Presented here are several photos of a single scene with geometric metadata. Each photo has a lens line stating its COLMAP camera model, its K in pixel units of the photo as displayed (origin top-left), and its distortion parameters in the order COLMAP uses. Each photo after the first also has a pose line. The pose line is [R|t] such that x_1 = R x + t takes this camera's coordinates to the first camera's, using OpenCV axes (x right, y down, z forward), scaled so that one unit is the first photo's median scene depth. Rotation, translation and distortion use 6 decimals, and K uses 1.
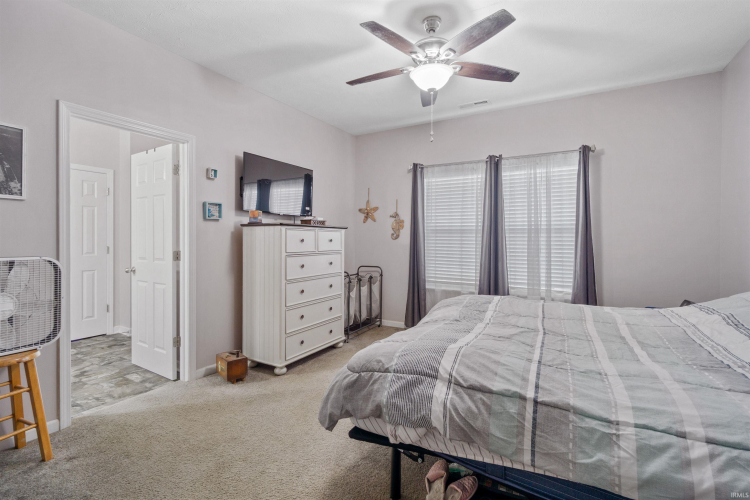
lens RADIAL K [[329.8, 0, 369.8], [0, 329.8, 244.9], [0, 0, 1]] dist [-0.000867, 0.001191]
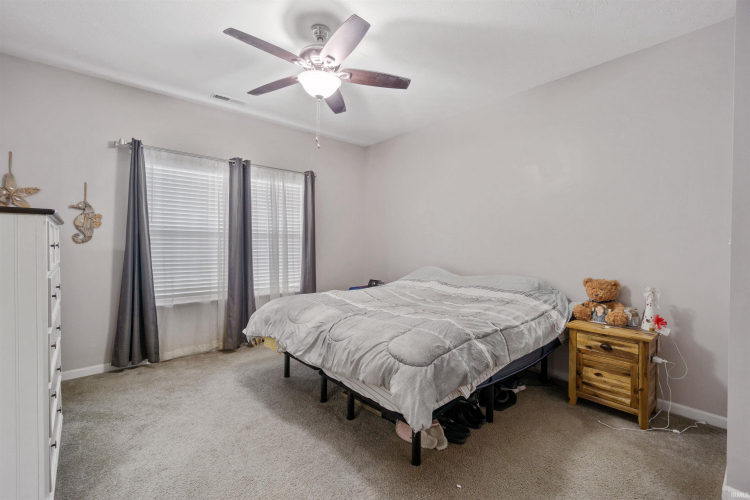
lens RADIAL K [[329.8, 0, 369.8], [0, 329.8, 244.9], [0, 0, 1]] dist [-0.000867, 0.001191]
pose [[0.324515, -0.004105, 0.945872, -0.459388], [0.013344, 0.999911, -0.000239, -0.006870], [-0.945786, 0.012700, 0.324541, 0.328493]]
